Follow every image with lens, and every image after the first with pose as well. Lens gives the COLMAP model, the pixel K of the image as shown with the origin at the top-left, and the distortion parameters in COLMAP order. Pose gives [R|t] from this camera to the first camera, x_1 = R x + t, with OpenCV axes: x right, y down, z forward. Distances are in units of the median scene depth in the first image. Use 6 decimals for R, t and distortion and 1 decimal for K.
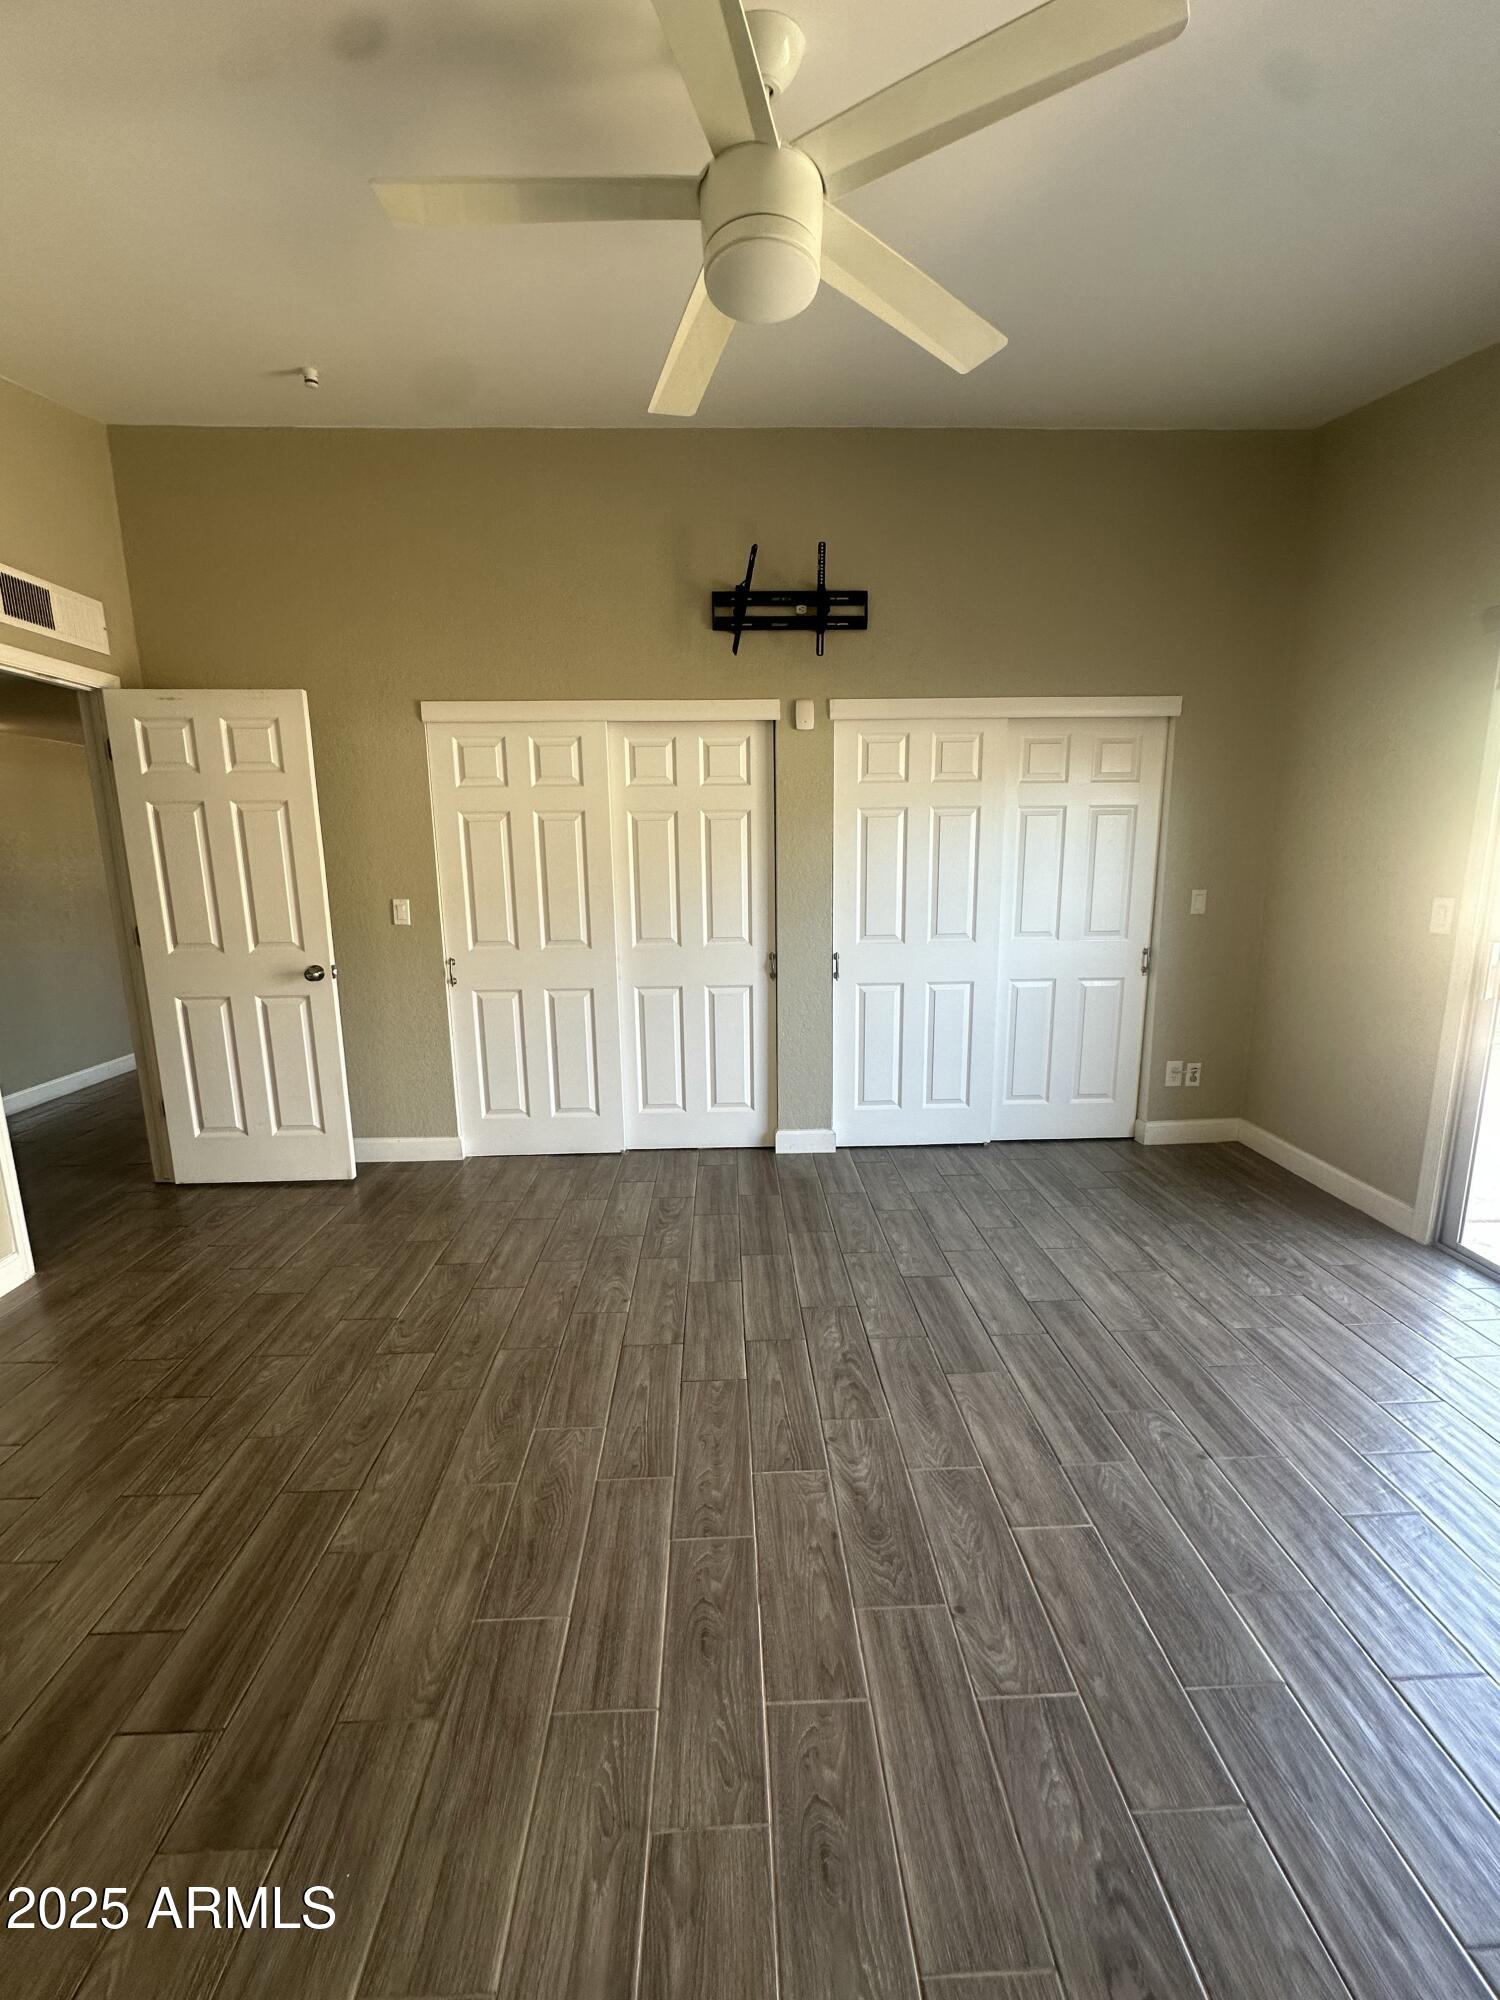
lens RADIAL K [[804.6, 0, 740.5], [0, 804.6, 1001.3], [0, 0, 1]] dist [-0.004956, 0.000949]
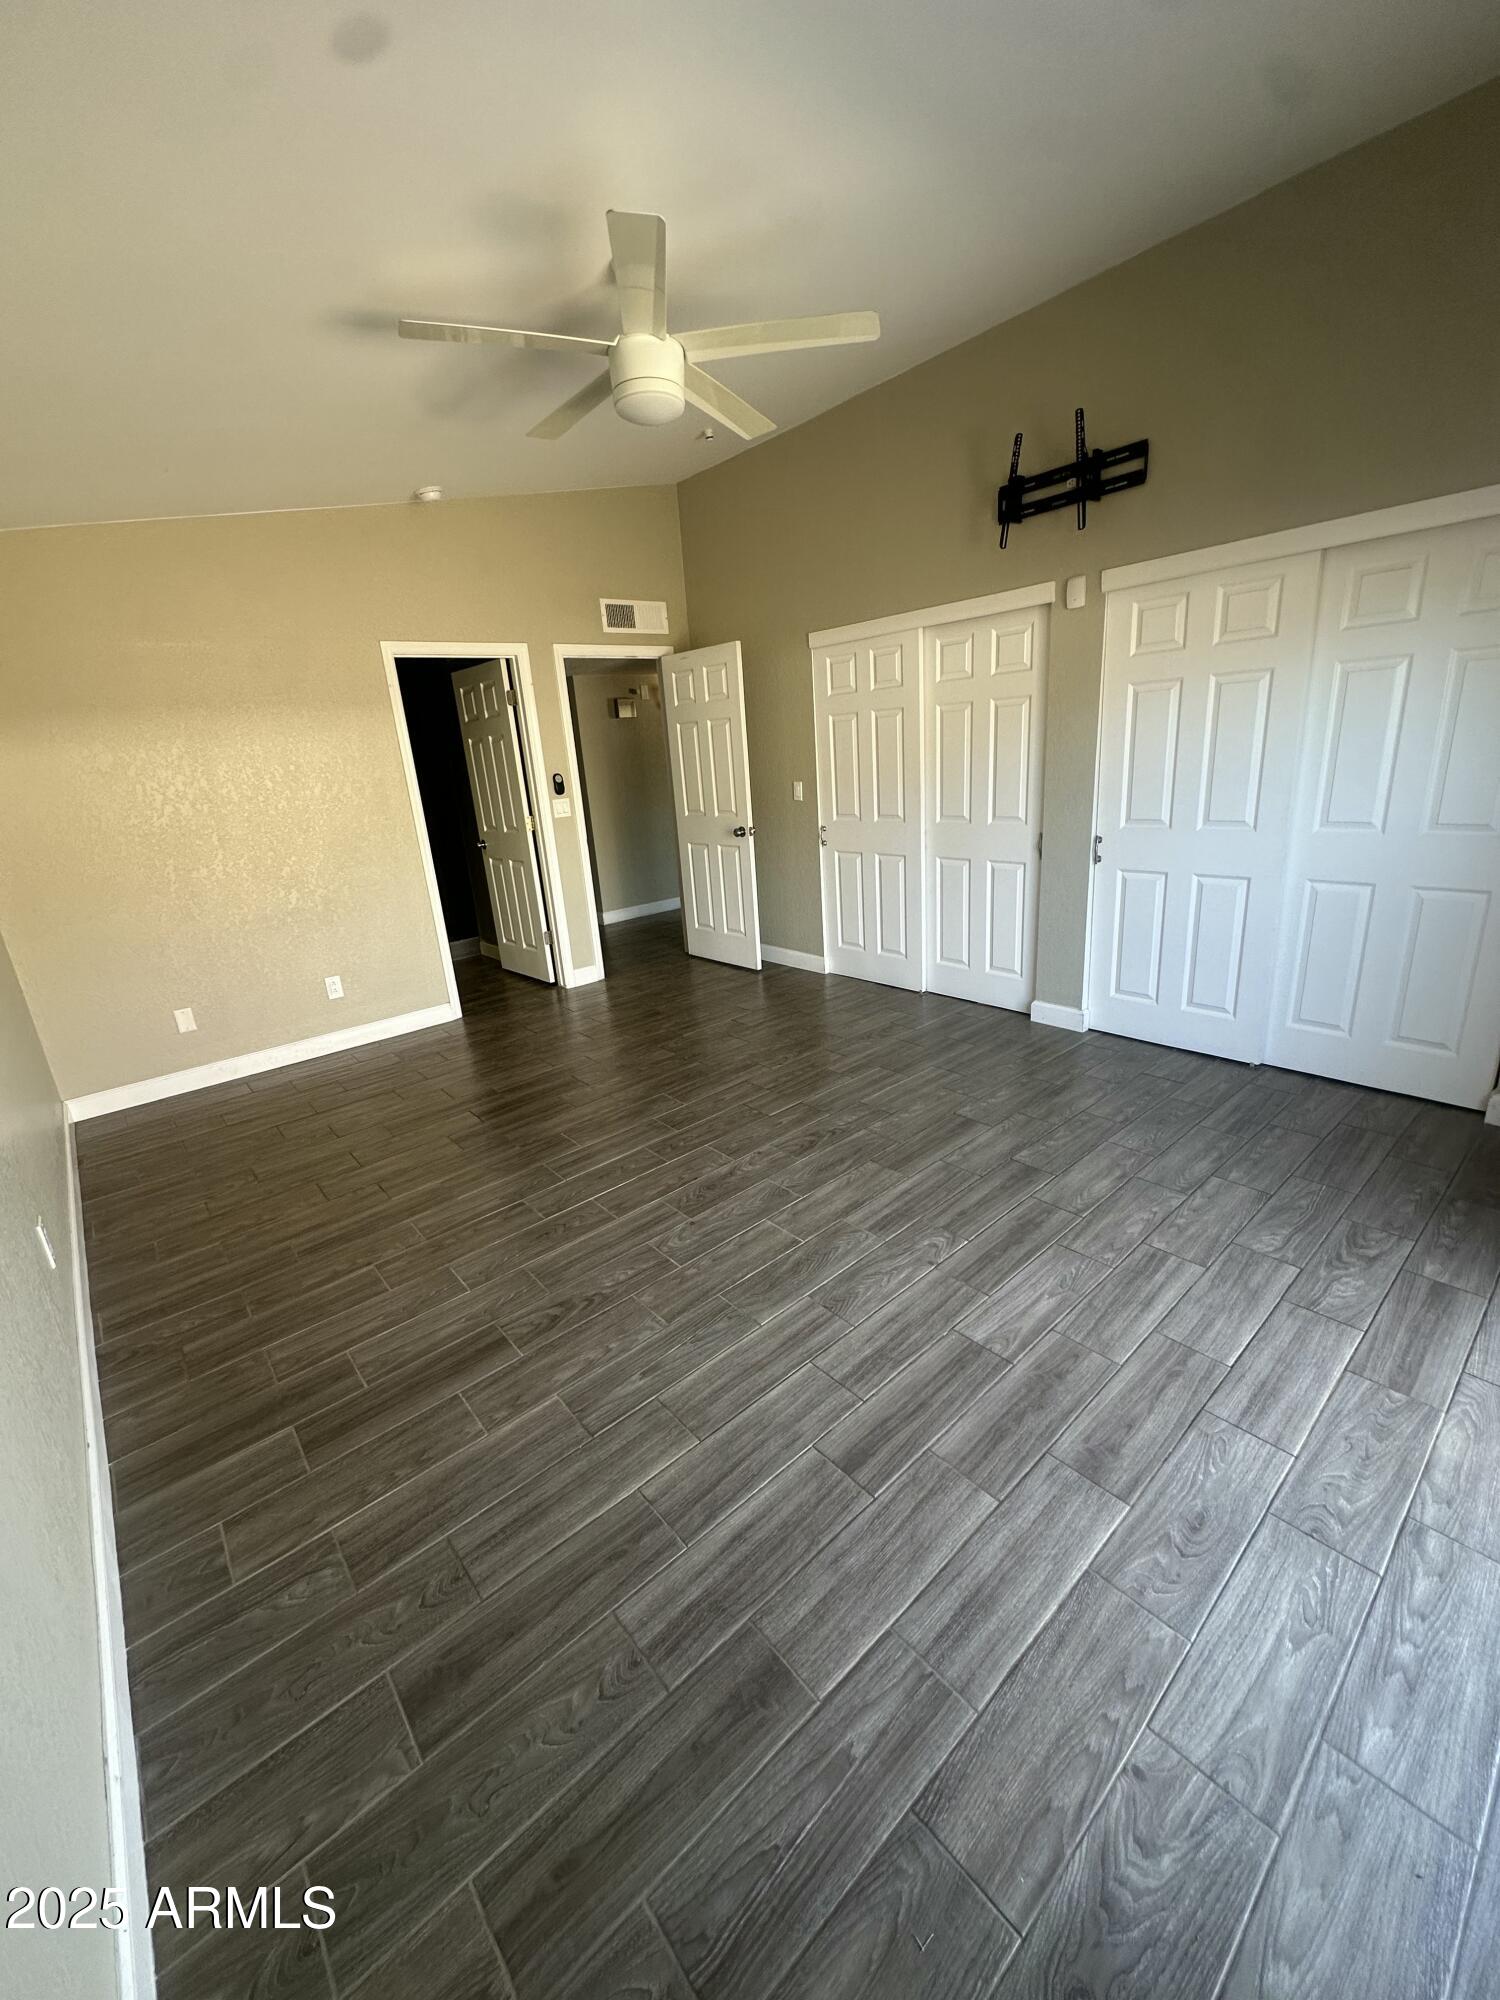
lens RADIAL K [[804.6, 0, 752.6], [0, 804.6, 1005.0], [0, 0, 1]] dist [-0.004956, 0.000949]
pose [[0.622934, 0.207950, -0.754129, 0.708102], [-0.082478, 0.976107, 0.201031, -0.022546], [0.777914, -0.063030, 0.625201, 0.027541]]
